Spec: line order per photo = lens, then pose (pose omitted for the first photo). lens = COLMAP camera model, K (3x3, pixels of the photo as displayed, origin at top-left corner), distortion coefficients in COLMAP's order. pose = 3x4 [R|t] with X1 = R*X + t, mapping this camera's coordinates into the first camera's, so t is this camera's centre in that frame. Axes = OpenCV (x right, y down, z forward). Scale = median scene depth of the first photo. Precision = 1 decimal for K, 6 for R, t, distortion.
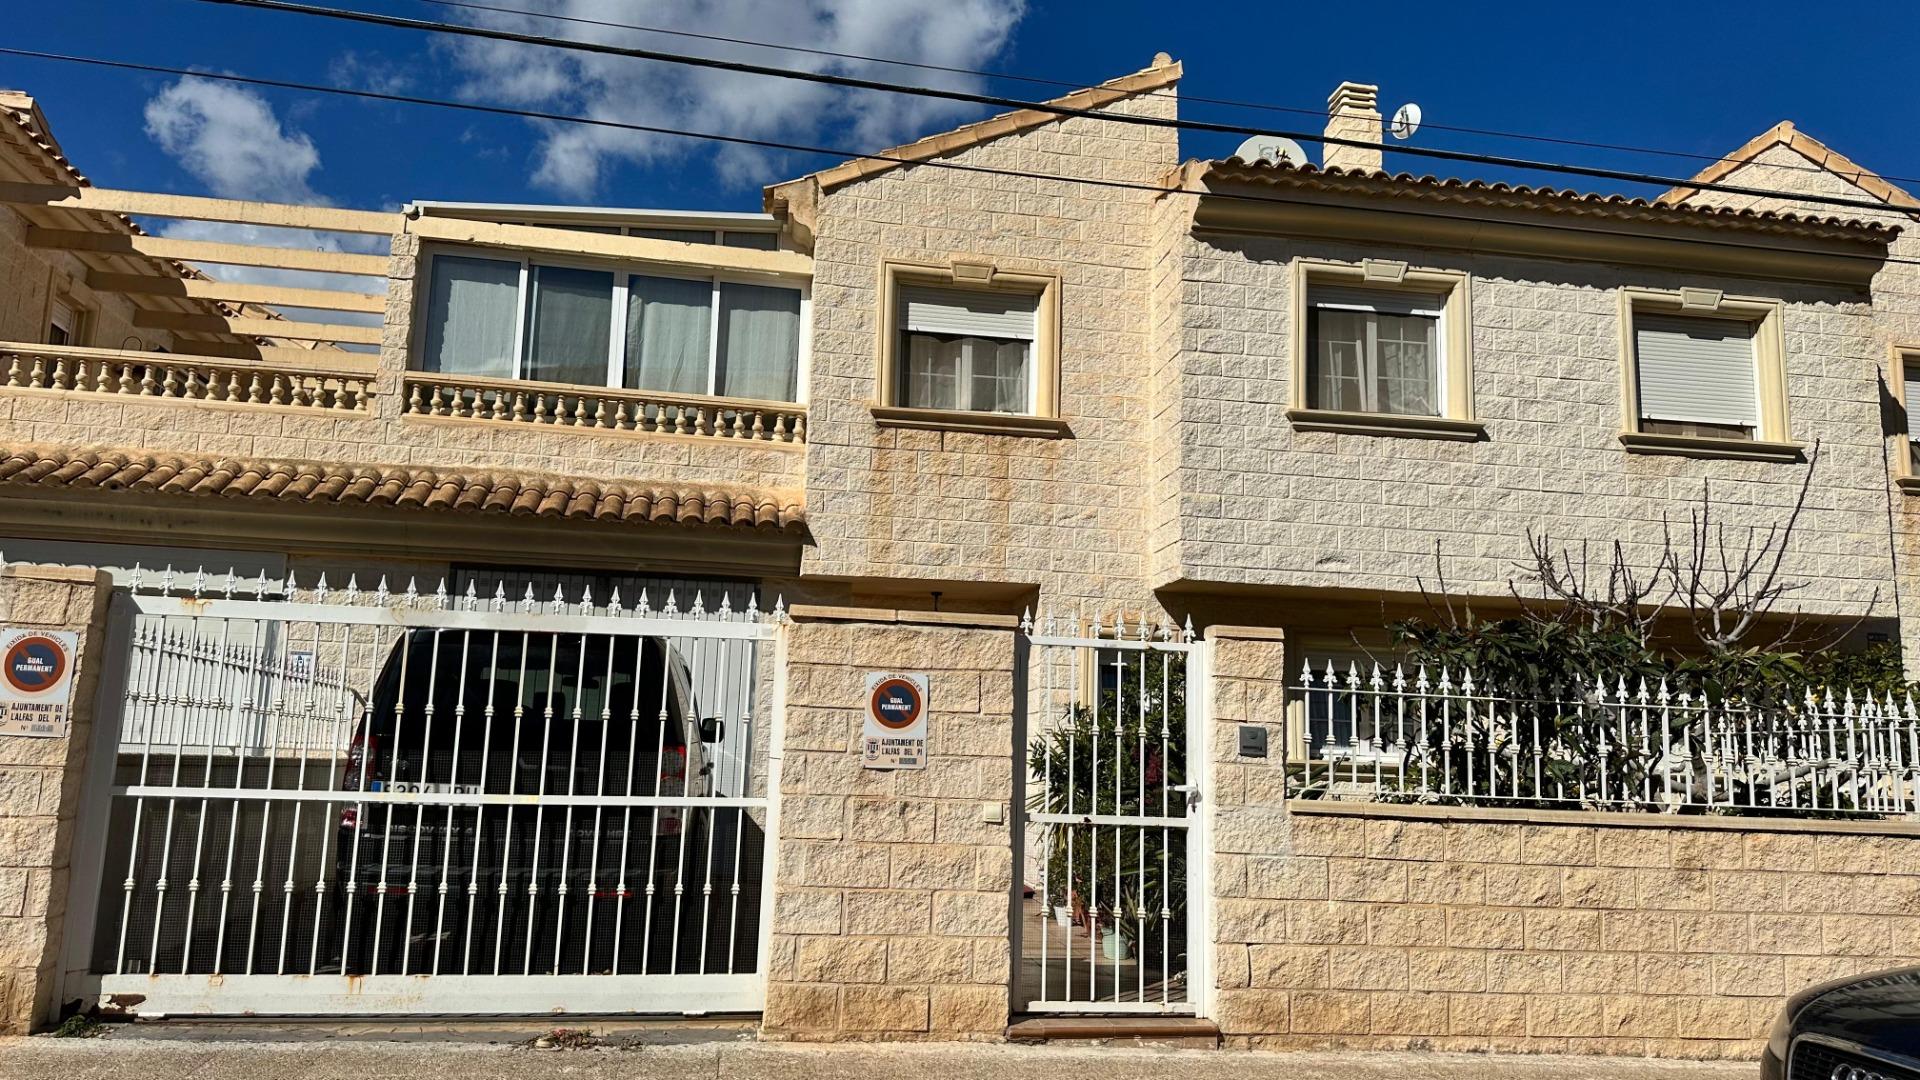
lens RADIAL K [[1656.7, 0, 945.4], [0, 1656.7, 508.6], [0, 0, 1]] dist [0.221817, -0.533580]
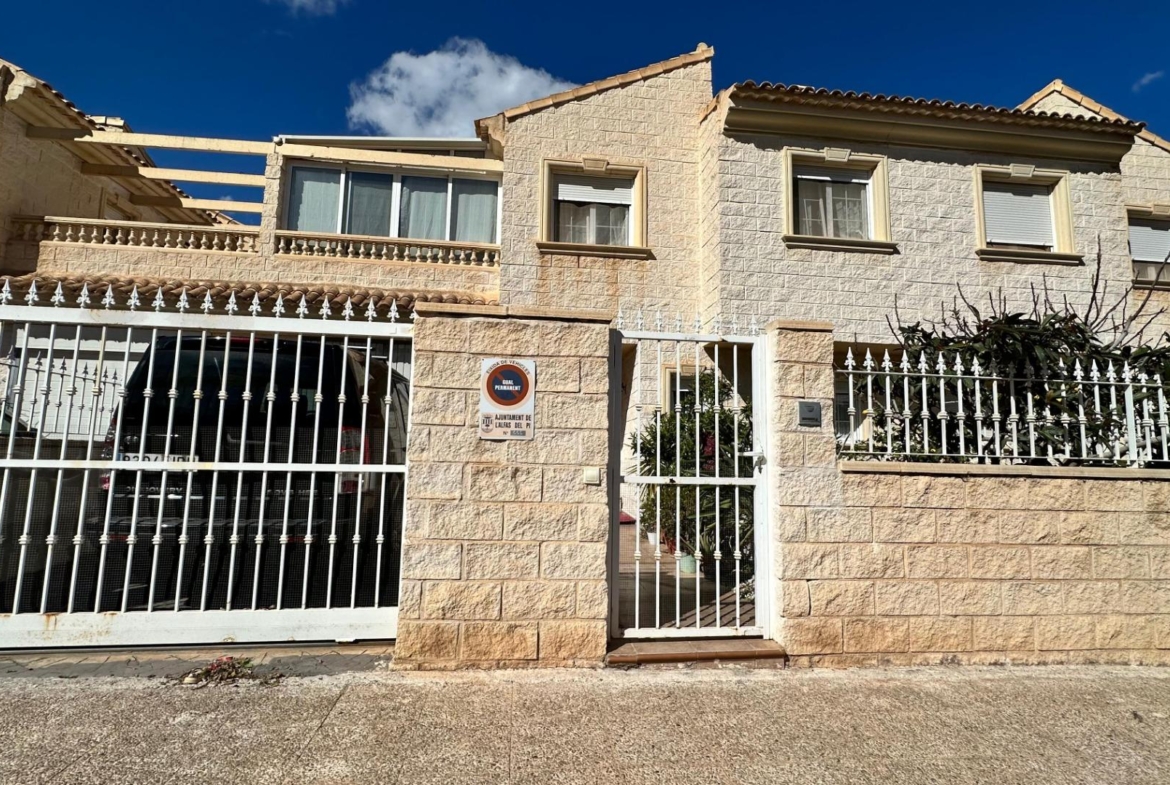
lens RADIAL K [[565.4, 0, 577.5], [0, 565.4, 394.9], [0, 0, 1]] dist [-0.000122, 0.000579]
pose [[0.998107, -0.017473, -0.058962, 0.030193], [0.019720, 0.999093, 0.037752, 0.077658], [0.058248, -0.038843, 0.997546, 0.425958]]
